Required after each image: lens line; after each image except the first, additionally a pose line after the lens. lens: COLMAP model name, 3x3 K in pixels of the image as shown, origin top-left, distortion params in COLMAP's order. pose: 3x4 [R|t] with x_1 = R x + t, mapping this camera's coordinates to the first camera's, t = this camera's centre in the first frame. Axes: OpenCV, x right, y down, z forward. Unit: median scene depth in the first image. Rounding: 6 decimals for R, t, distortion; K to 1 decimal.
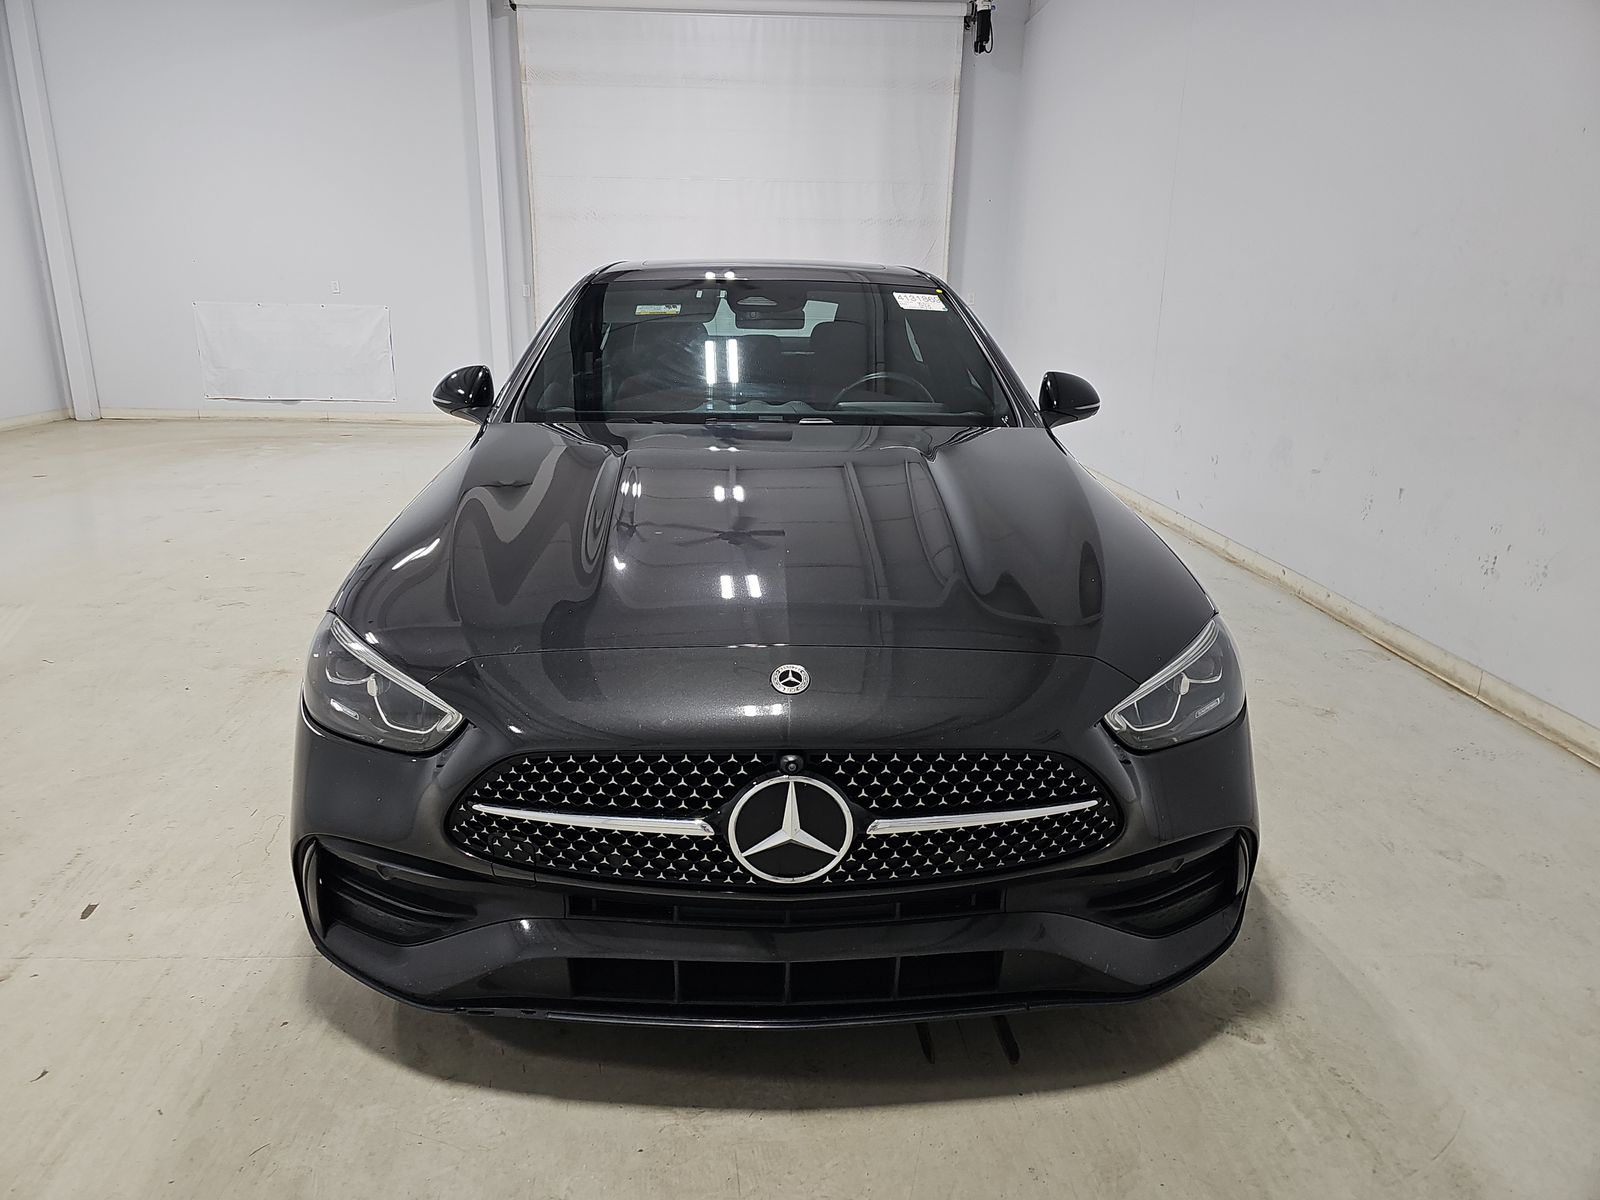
lens RADIAL K [[1051.4, 0, 796.6], [0, 1051.4, 580.7], [0, 0, 1]] dist [0.050399, -0.041175]
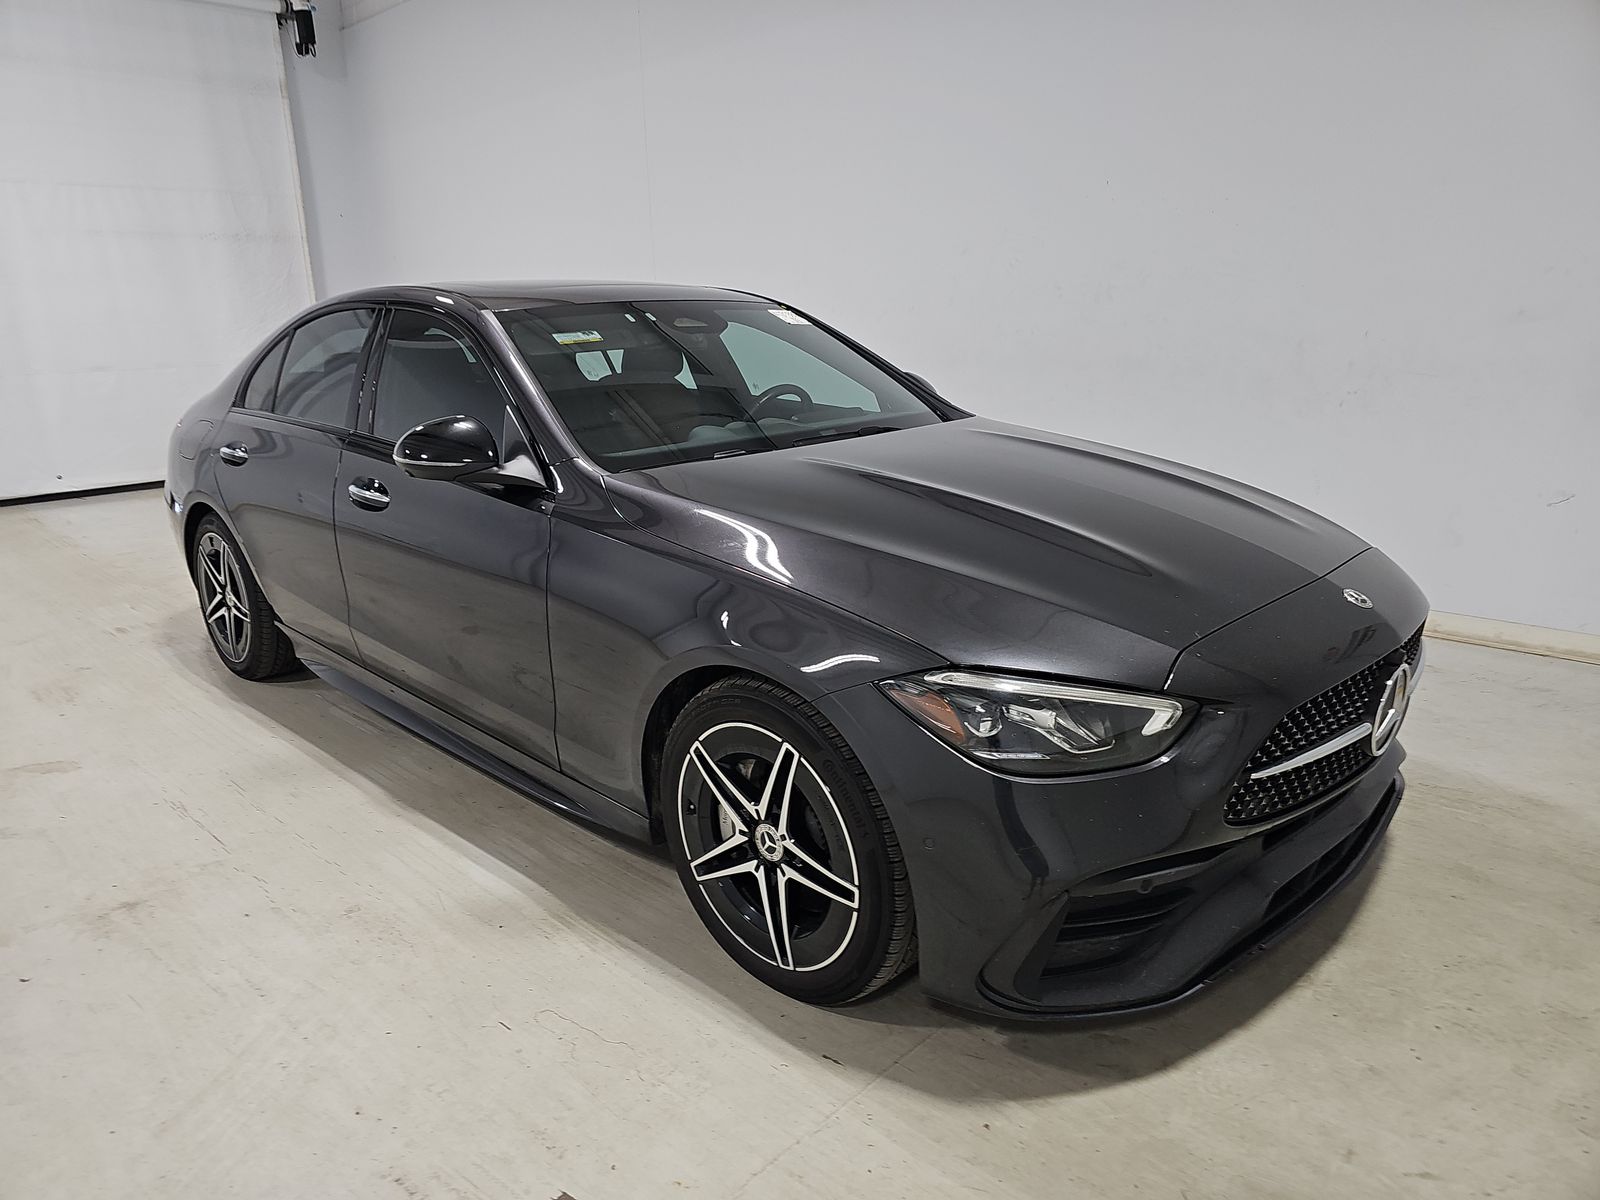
lens RADIAL K [[1051.4, 0, 796.6], [0, 1051.4, 580.7], [0, 0, 1]] dist [0.050399, -0.041175]
pose [[0.726949, -0.204178, 0.655635, -0.213617], [0.215604, 0.974356, 0.064379, -0.024259], [-0.651967, 0.094558, 0.752329, 0.076074]]
